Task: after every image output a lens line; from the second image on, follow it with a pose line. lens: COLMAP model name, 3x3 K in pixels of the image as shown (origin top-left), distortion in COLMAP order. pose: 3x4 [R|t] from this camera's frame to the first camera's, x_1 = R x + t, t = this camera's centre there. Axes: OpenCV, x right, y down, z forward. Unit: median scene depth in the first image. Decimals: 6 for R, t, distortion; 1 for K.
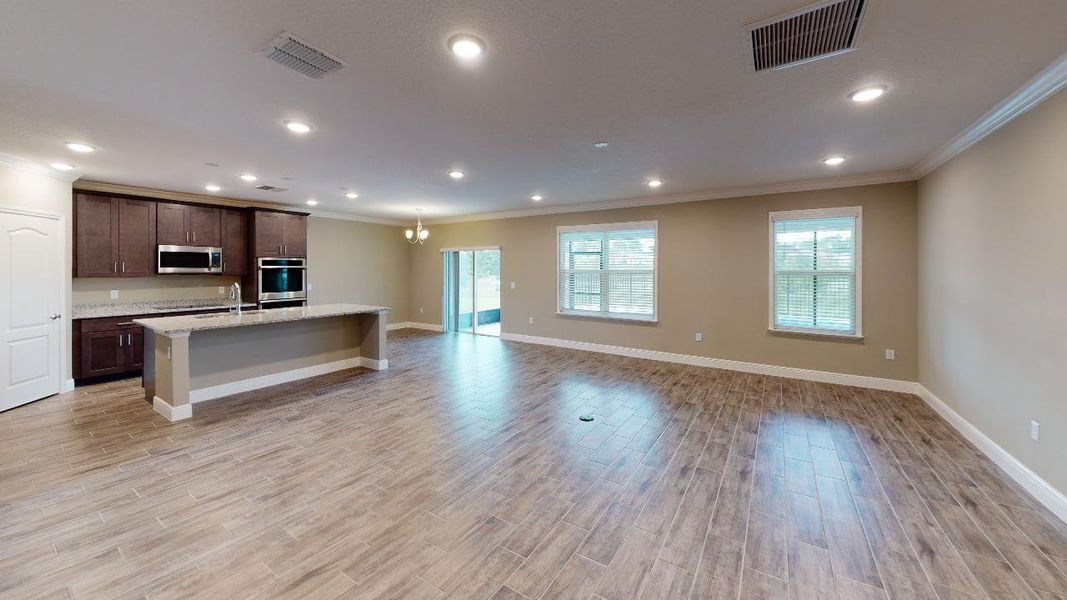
lens RADIAL K [[381.4, 0, 530.6], [0, 381.4, 272.5], [0, 0, 1]] dist [0.000736, 0.000117]
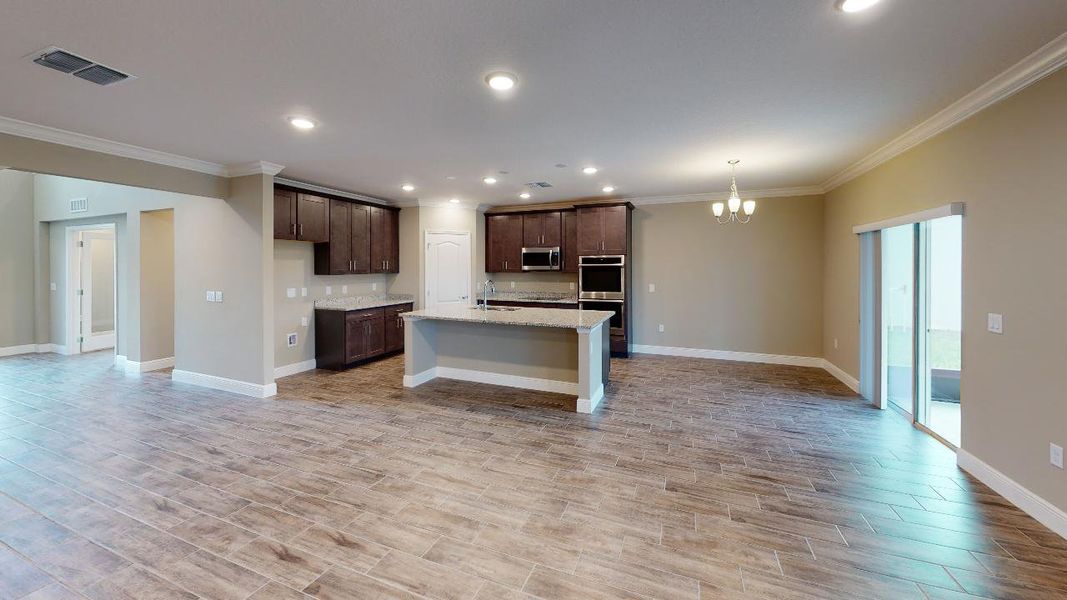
lens RADIAL K [[381.4, 0, 530.6], [0, 381.4, 272.5], [0, 0, 1]] dist [0.000736, 0.000117]
pose [[0.220389, 0.014598, -0.975303, 0.249490], [-0.006687, 0.999887, 0.013455, -0.007596], [0.975389, 0.003557, 0.220462, 0.702999]]
